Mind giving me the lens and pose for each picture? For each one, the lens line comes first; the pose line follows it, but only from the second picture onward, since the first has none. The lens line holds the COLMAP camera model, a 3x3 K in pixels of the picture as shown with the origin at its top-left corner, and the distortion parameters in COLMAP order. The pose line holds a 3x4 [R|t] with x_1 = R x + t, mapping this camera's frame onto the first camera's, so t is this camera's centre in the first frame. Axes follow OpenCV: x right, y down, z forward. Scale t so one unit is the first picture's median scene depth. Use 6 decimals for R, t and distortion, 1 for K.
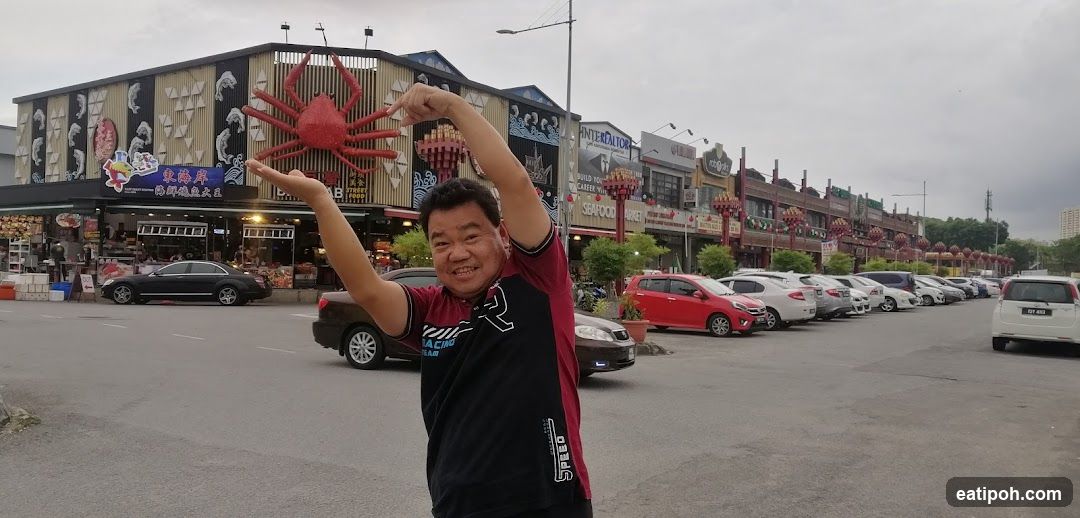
lens RADIAL K [[761.5, 0, 621.1], [0, 761.5, 260.1], [0, 0, 1]] dist [0.042732, -0.078111]
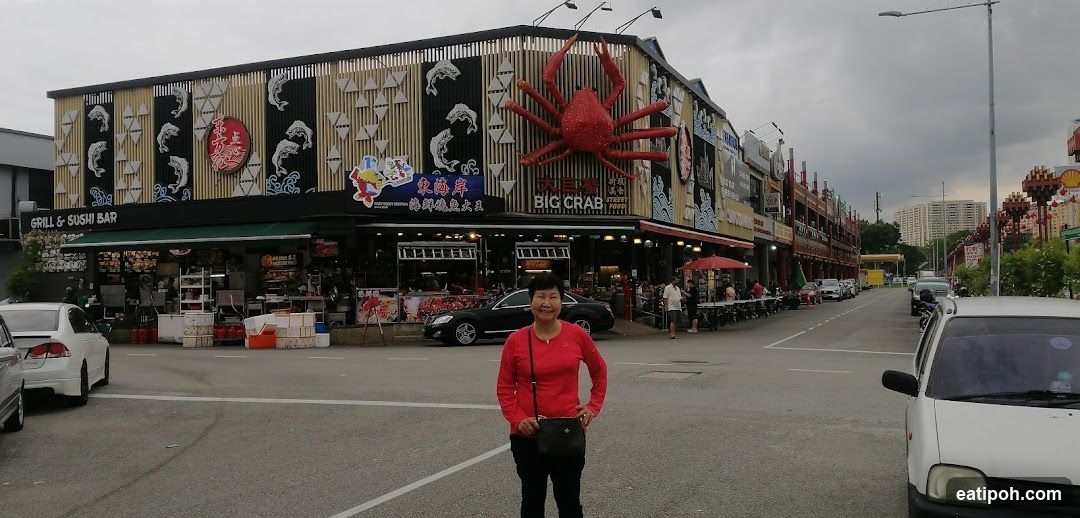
lens RADIAL K [[835.8, 0, 581.9], [0, 835.8, 259.8], [0, 0, 1]] dist [0.045679, -0.120845]
pose [[0.985279, -0.032987, 0.167740, -0.543686], [0.035811, 0.999263, -0.013836, -0.012748], [-0.167160, 0.019639, 0.985734, 0.088620]]
